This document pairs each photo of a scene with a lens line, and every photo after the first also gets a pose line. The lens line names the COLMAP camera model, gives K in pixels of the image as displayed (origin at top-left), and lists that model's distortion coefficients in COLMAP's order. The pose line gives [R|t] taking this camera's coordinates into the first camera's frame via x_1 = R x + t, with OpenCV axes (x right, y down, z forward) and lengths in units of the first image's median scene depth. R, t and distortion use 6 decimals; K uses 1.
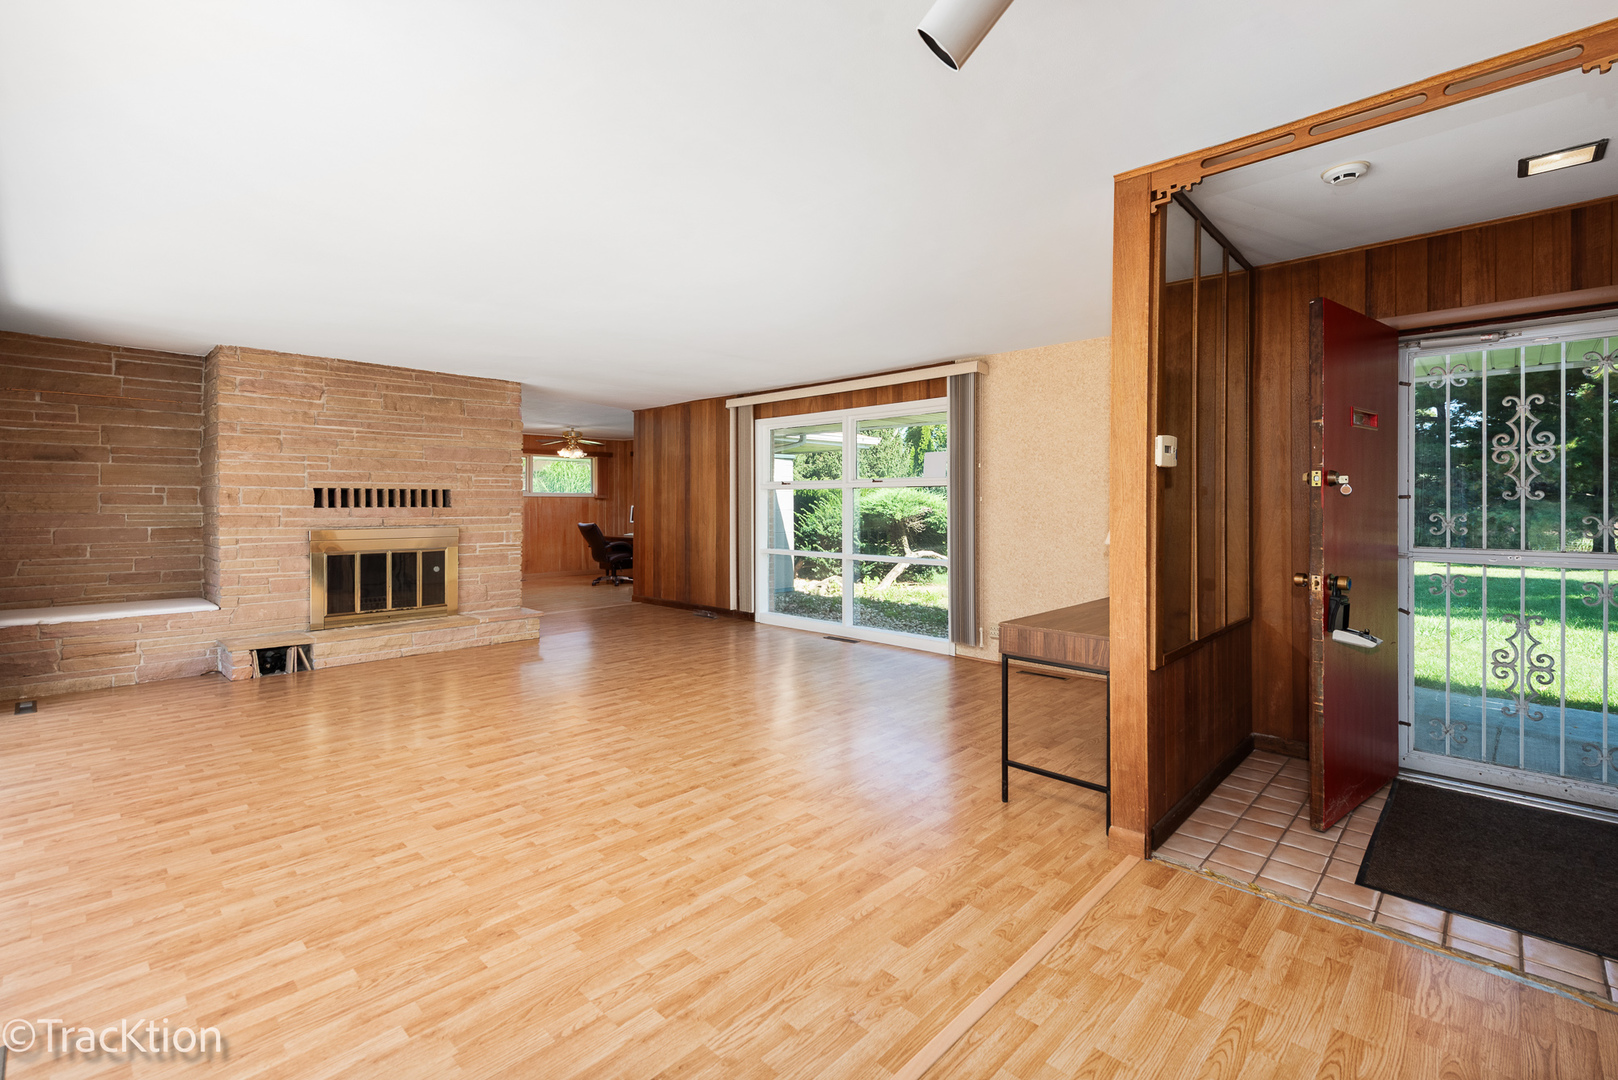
lens RADIAL K [[713.9, 0, 811.3], [0, 713.9, 507.7], [0, 0, 1]] dist [0.010143, 0.000082]
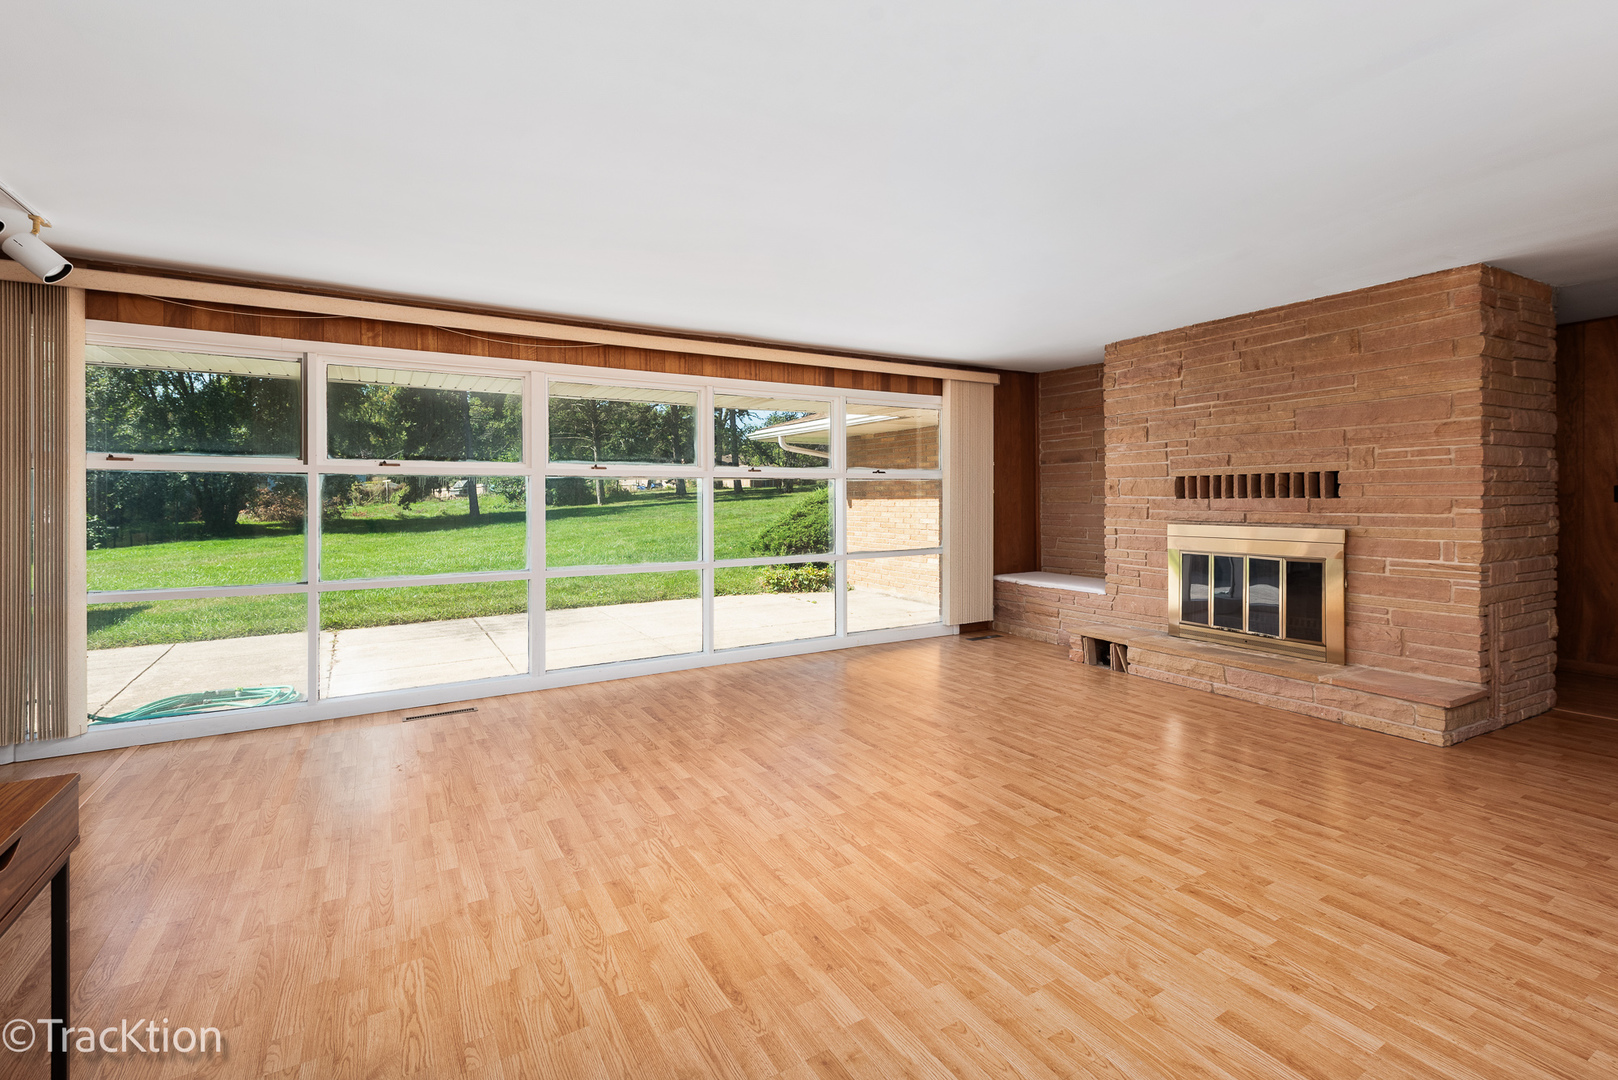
lens RADIAL K [[713.9, 0, 811.3], [0, 713.9, 507.7], [0, 0, 1]] dist [0.010143, 0.000082]
pose [[-0.265803, 0.013840, -0.963928, 0.314406], [0.002309, 0.999903, 0.013720, -0.002611], [0.964025, 0.001422, -0.265809, 0.870626]]
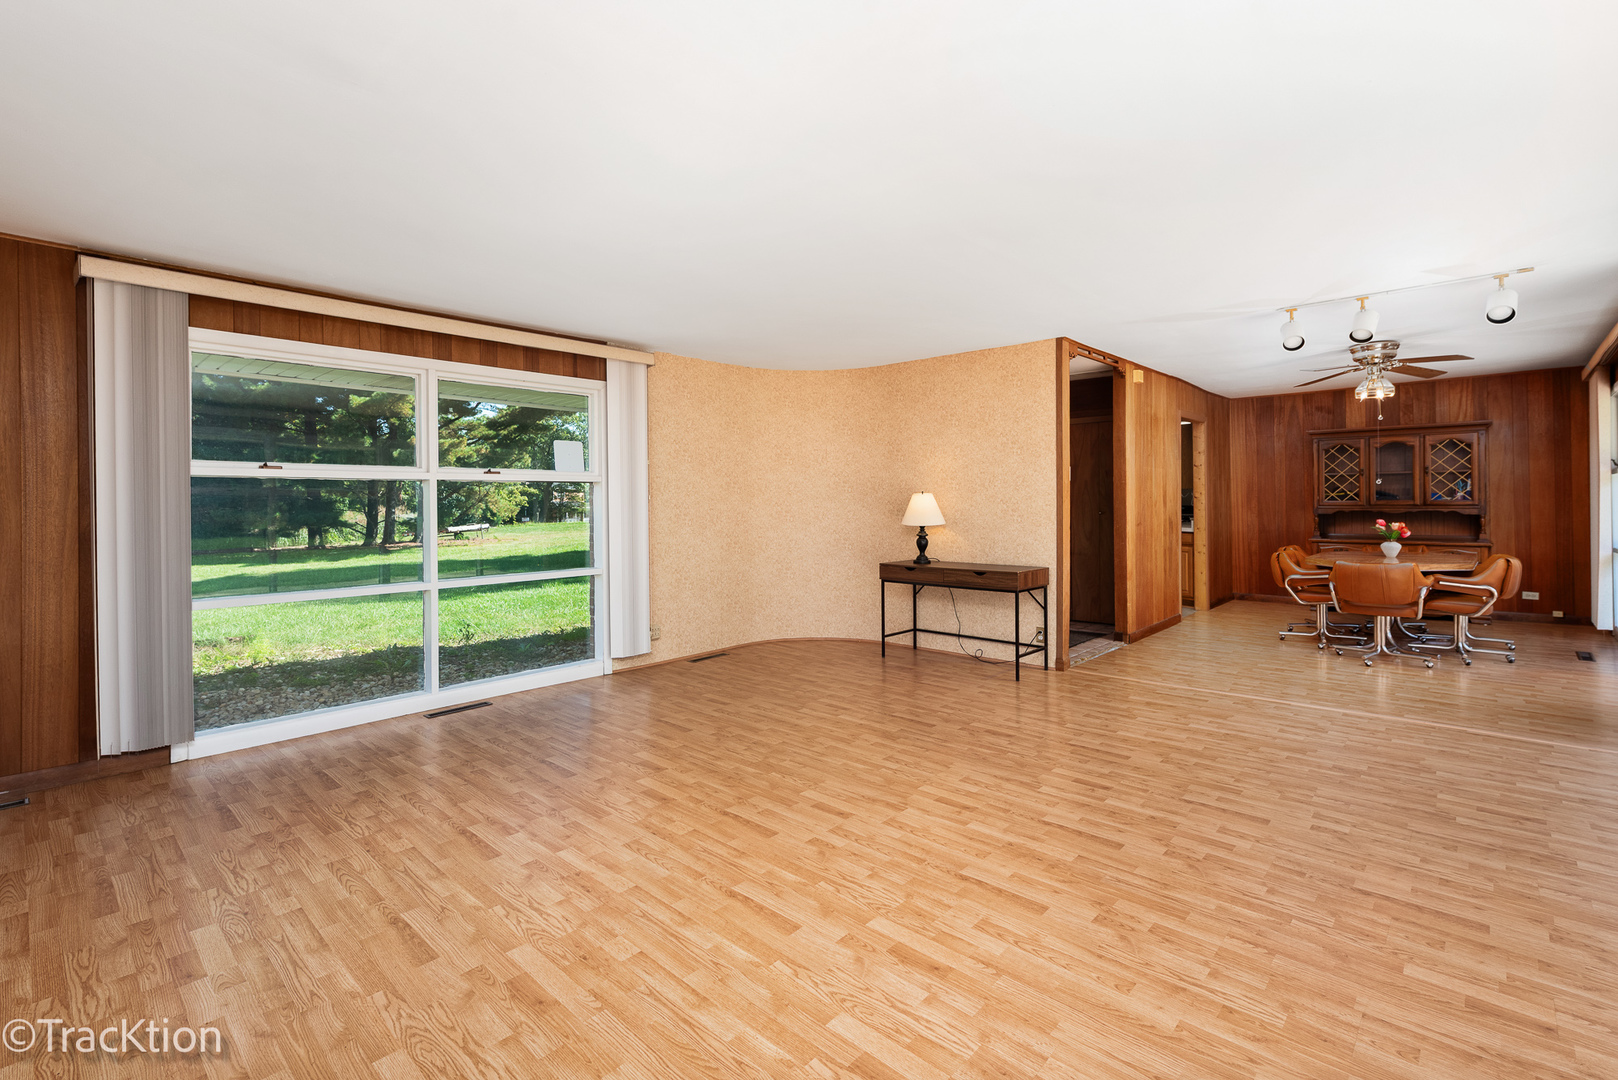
lens RADIAL K [[737.5, 0, 802.6], [0, 737.5, 498.6], [0, 0, 1]] dist [0.015306, -0.000394]
pose [[-0.009252, 0.001403, 0.999956, -0.800299], [0.012973, 0.999915, -0.001283, -0.006161], [-0.999873, 0.012960, -0.009269, 0.850543]]
